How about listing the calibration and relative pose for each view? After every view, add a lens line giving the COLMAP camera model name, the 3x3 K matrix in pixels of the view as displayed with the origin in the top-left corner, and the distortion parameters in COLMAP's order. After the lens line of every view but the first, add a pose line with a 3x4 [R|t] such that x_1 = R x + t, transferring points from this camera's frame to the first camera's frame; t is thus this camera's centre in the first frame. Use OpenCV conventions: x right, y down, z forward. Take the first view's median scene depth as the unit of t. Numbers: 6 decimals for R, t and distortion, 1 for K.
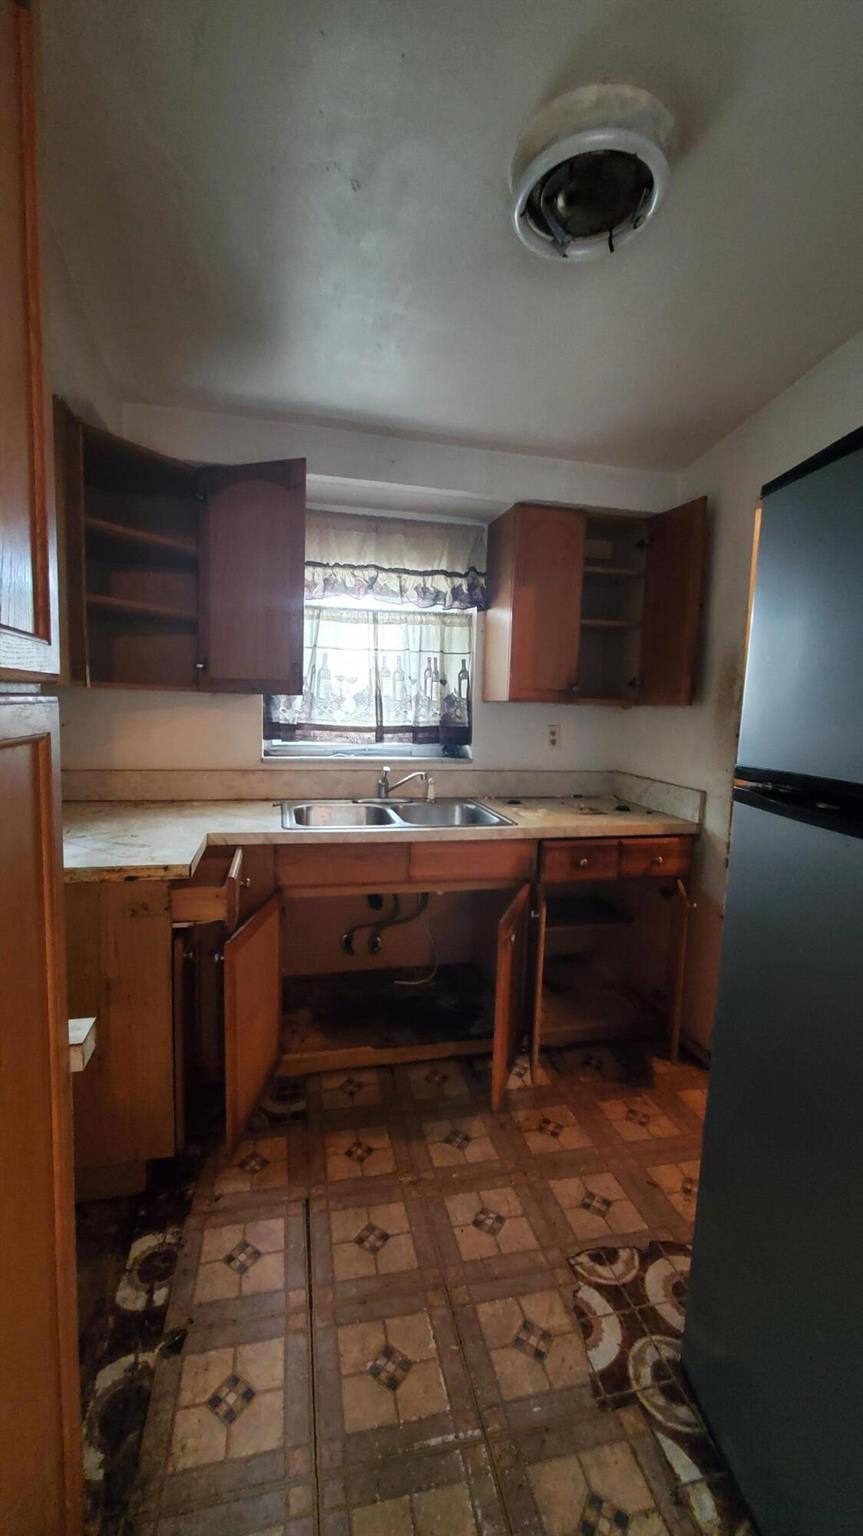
lens RADIAL K [[613.3, 0, 427.6], [0, 613.3, 764.8], [0, 0, 1]] dist [-0.003860, -0.000595]
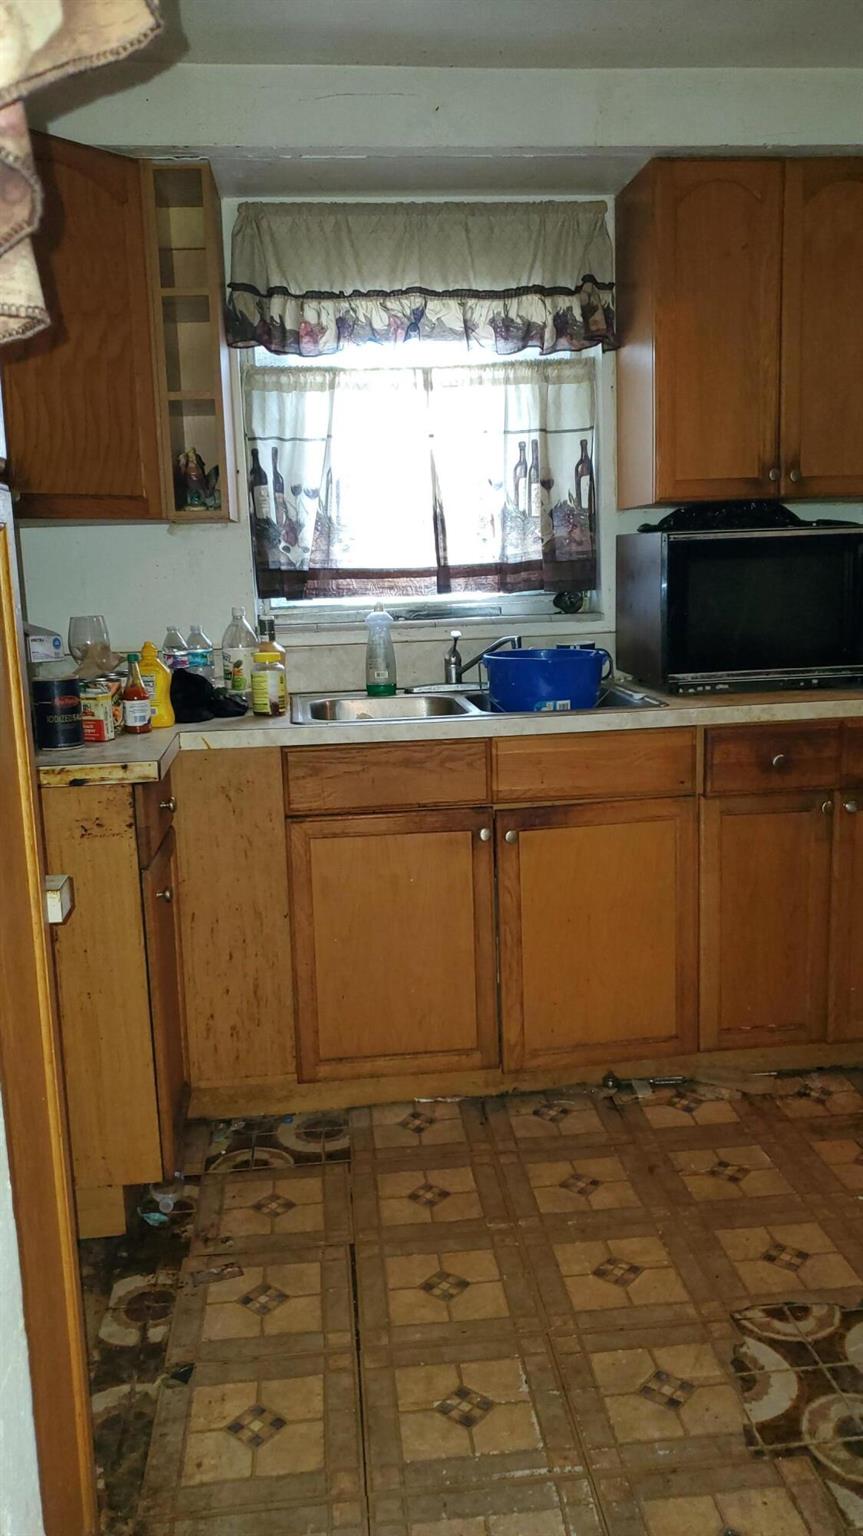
lens RADIAL K [[1188.4, 0, 431.5], [0, 1188.4, 768.0], [0, 0, 1]] dist [0.090546, -0.164909]
pose [[0.990762, -0.041263, -0.129181, 0.093441], [0.050630, 0.996255, 0.070086, 0.092969], [0.125805, -0.075979, 0.989141, -0.300333]]
